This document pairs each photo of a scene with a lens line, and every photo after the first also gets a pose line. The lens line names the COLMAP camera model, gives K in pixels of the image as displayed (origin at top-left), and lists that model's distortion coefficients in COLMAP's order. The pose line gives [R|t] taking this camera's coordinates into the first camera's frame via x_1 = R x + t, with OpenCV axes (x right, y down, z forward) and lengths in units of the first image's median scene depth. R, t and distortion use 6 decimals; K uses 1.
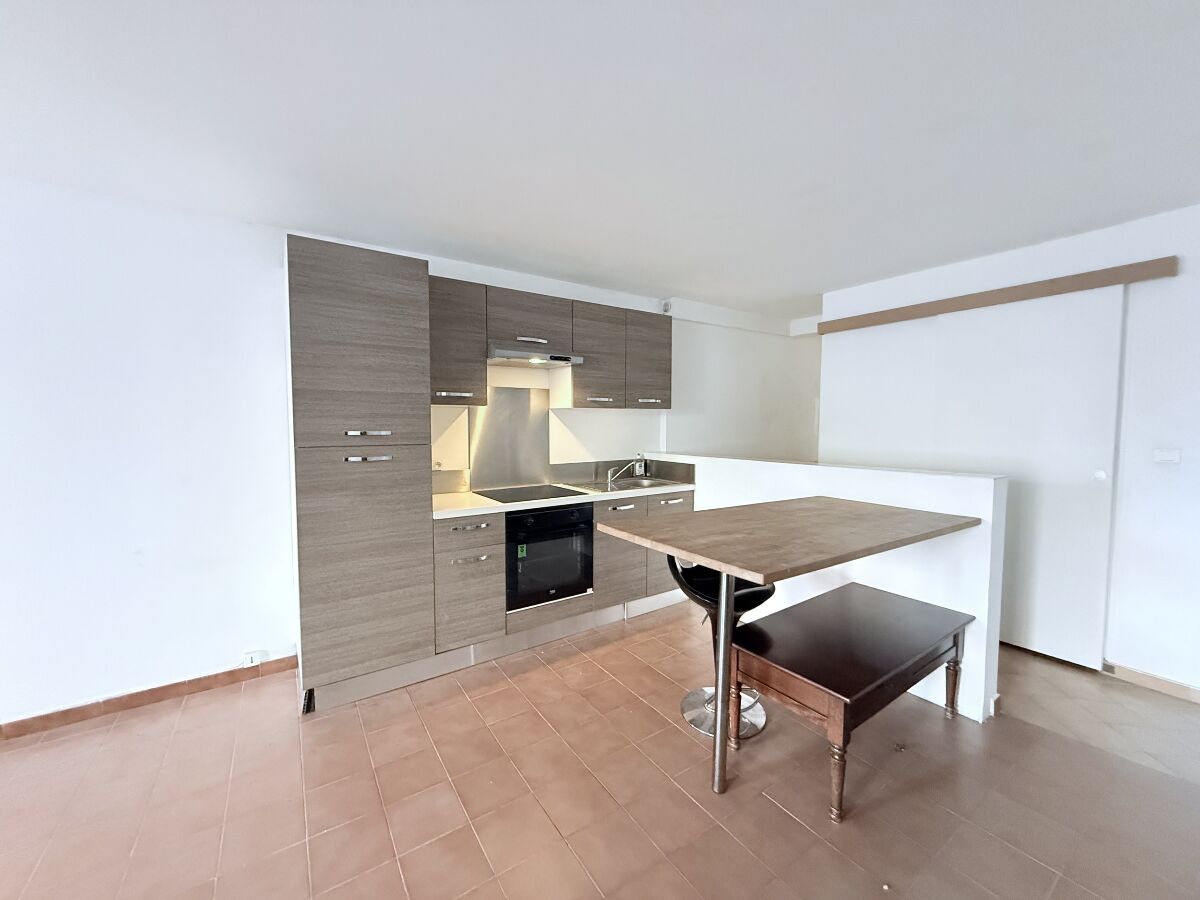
lens RADIAL K [[478.1, 0, 594.2], [0, 478.1, 443.1], [0, 0, 1]] dist [-0.004667, 0.000526]
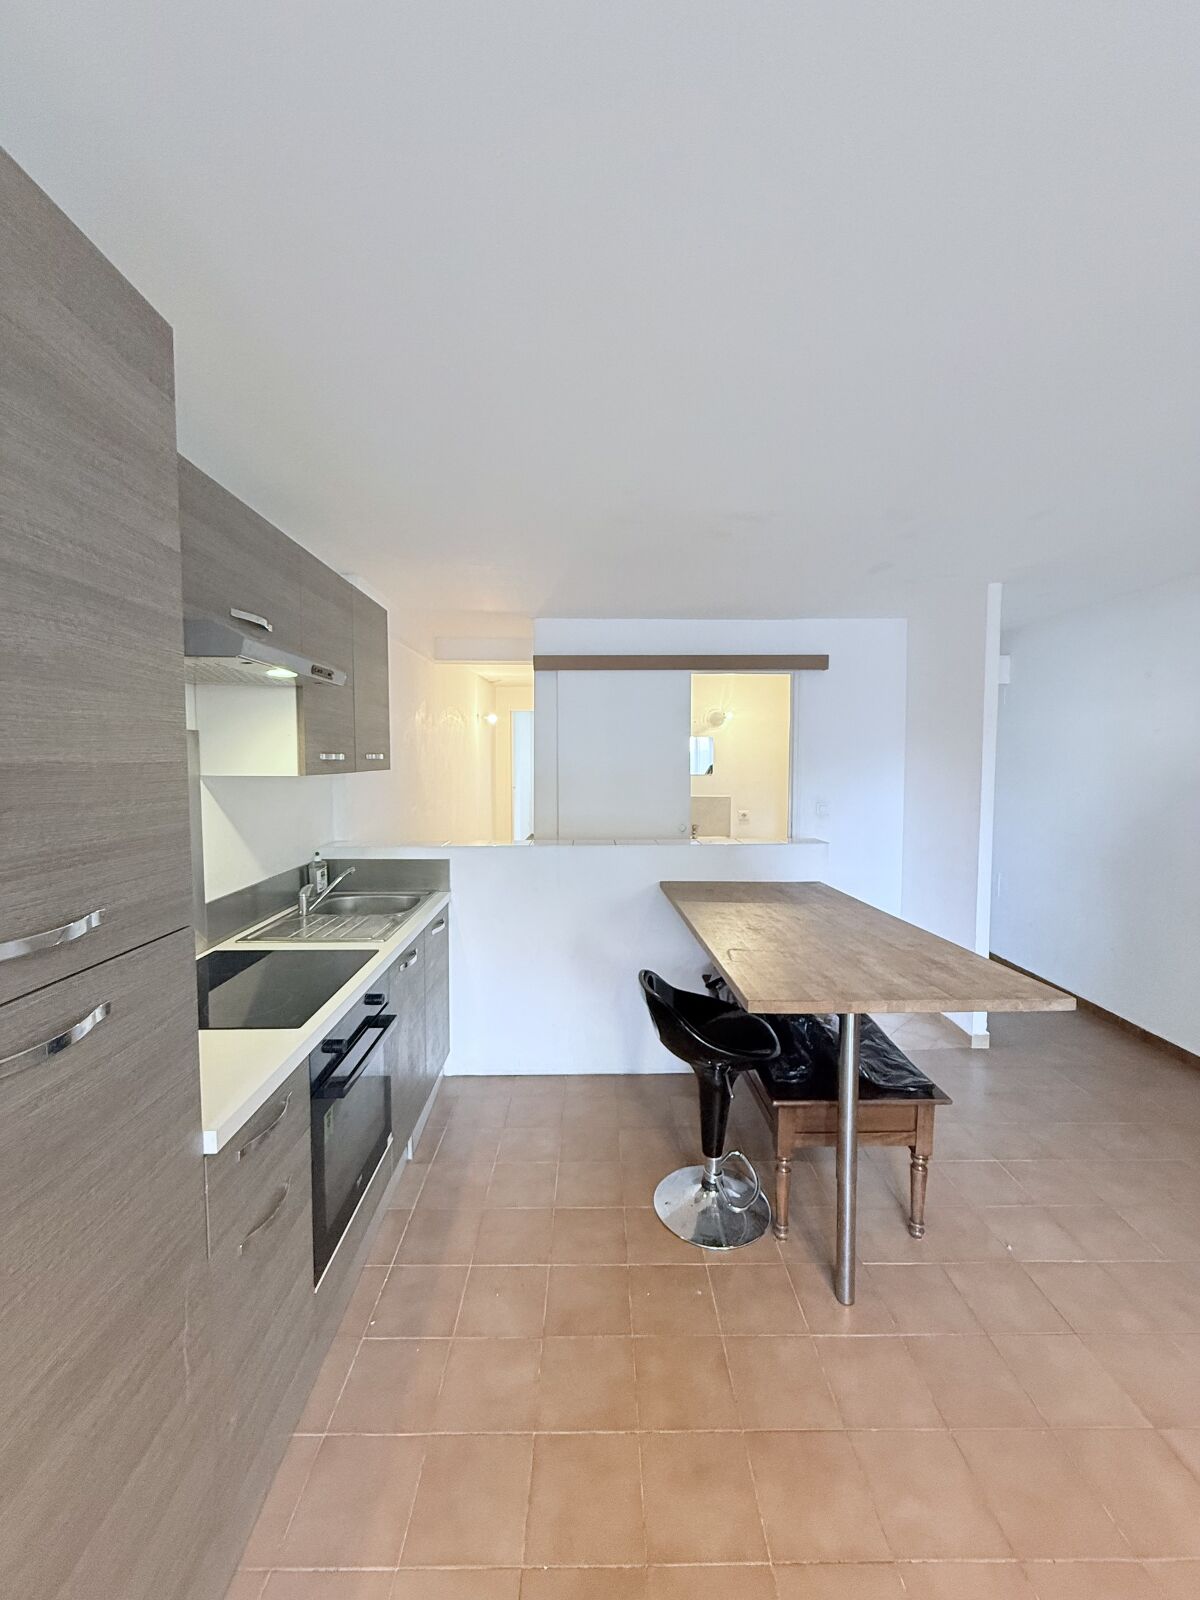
lens RADIAL K [[637.5, 0, 600.5], [0, 637.5, 790.2], [0, 0, 1]] dist [-0.004667, 0.000526]
pose [[0.537893, -0.040635, 0.842033, -0.529414], [0.036377, 0.999026, 0.024973, -0.083159], [-0.842228, 0.017198, 0.538847, 0.531875]]
